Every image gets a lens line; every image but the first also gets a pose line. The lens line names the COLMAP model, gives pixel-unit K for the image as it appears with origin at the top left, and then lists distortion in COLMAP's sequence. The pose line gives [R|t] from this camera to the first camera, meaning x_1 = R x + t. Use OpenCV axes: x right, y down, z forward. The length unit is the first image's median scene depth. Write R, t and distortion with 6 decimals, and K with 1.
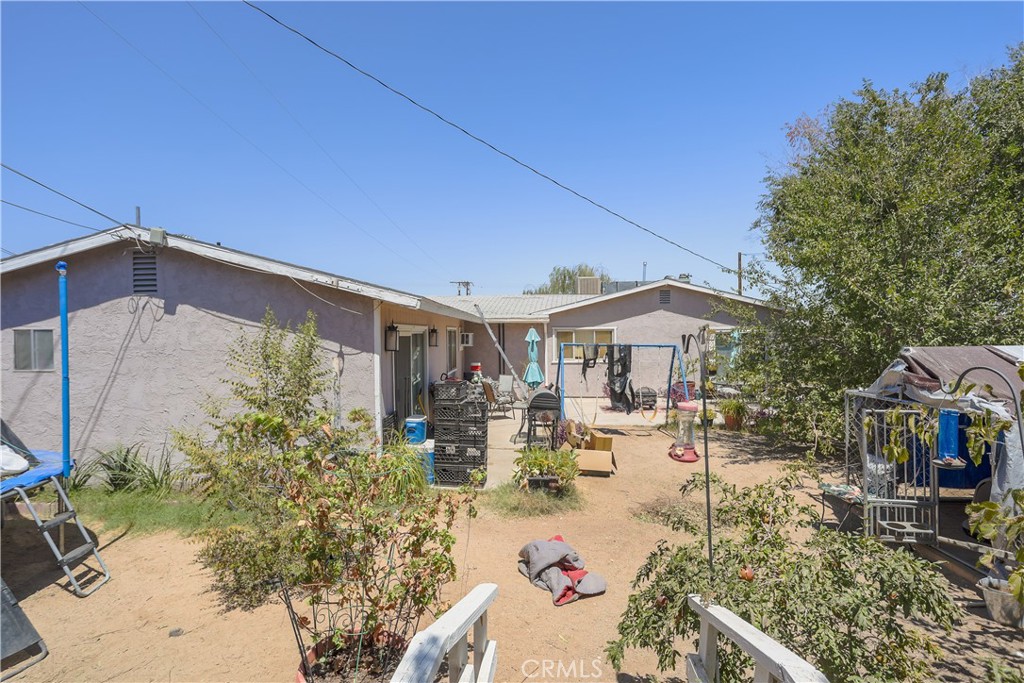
lens RADIAL K [[495.9, 0, 512.0], [0, 495.9, 344.2], [0, 0, 1]] dist [-0.000573, 0.000706]
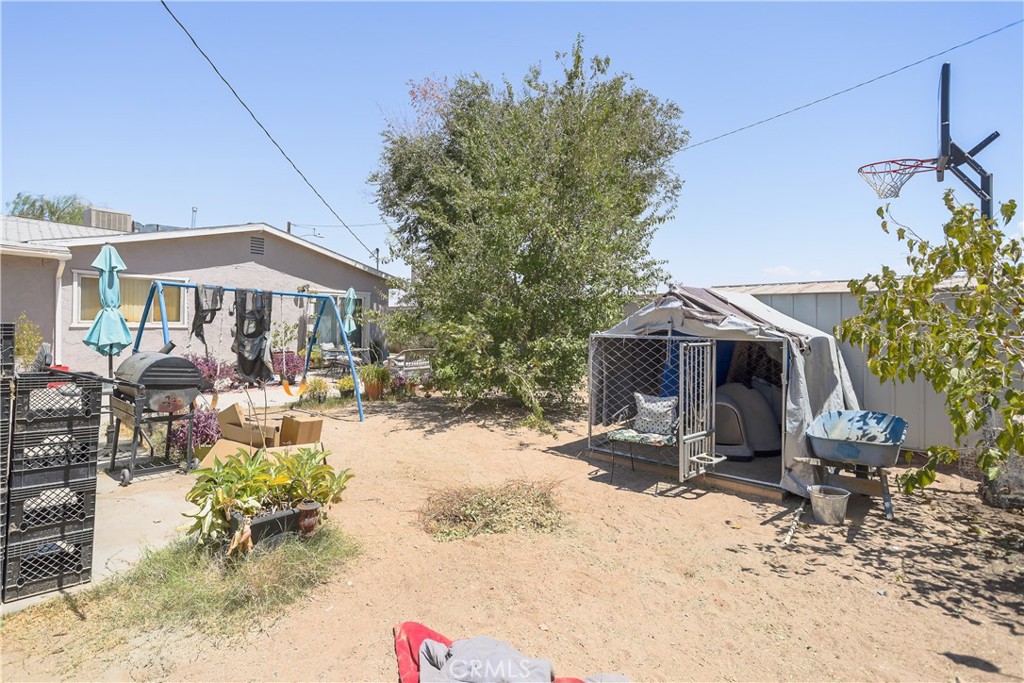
lens RADIAL K [[495.9, 0, 505.9], [0, 495.9, 324.3], [0, 0, 1]] dist [-0.000573, 0.000706]
pose [[0.617878, 0.017385, 0.786081, -0.106698], [-0.015812, 0.999828, -0.009683, 0.048883], [-0.786115, -0.006446, 0.618047, 0.302265]]
